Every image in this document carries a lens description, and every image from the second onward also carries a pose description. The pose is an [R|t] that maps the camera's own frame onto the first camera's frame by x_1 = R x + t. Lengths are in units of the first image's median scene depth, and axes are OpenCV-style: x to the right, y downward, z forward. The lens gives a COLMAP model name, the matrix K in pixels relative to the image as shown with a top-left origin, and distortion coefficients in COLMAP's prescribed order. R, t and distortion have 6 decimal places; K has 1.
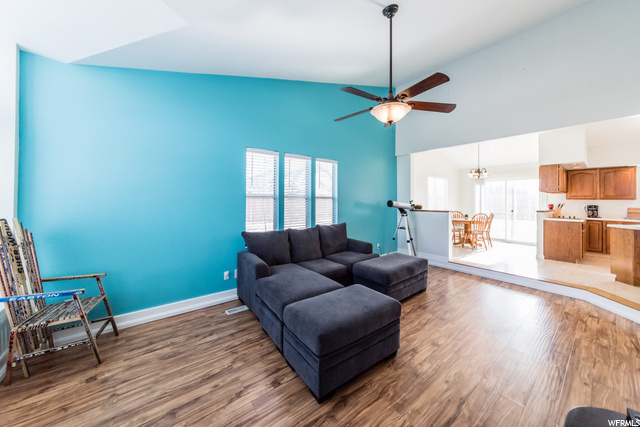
lens RADIAL K [[219.2, 0, 319.8], [0, 219.2, 195.2], [0, 0, 1]] dist [0.000414, 0.000076]
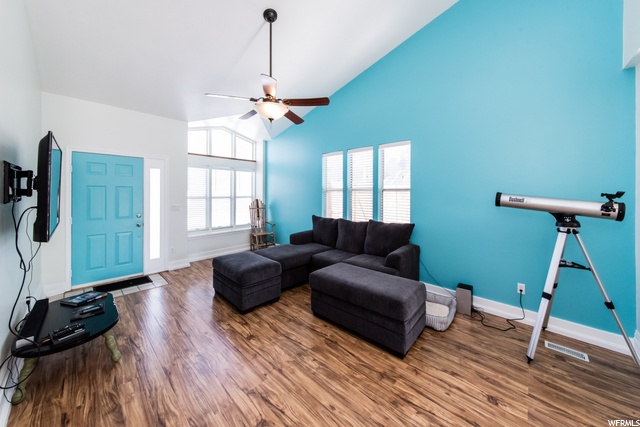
lens RADIAL K [[219.2, 0, 319.8], [0, 219.2, 195.2], [0, 0, 1]] dist [0.000414, 0.000076]
pose [[0.183742, 0.007372, -0.982947, 0.901966], [0.025682, 0.999595, 0.012298, 0.015958], [0.982639, -0.027504, 0.183478, 0.659487]]
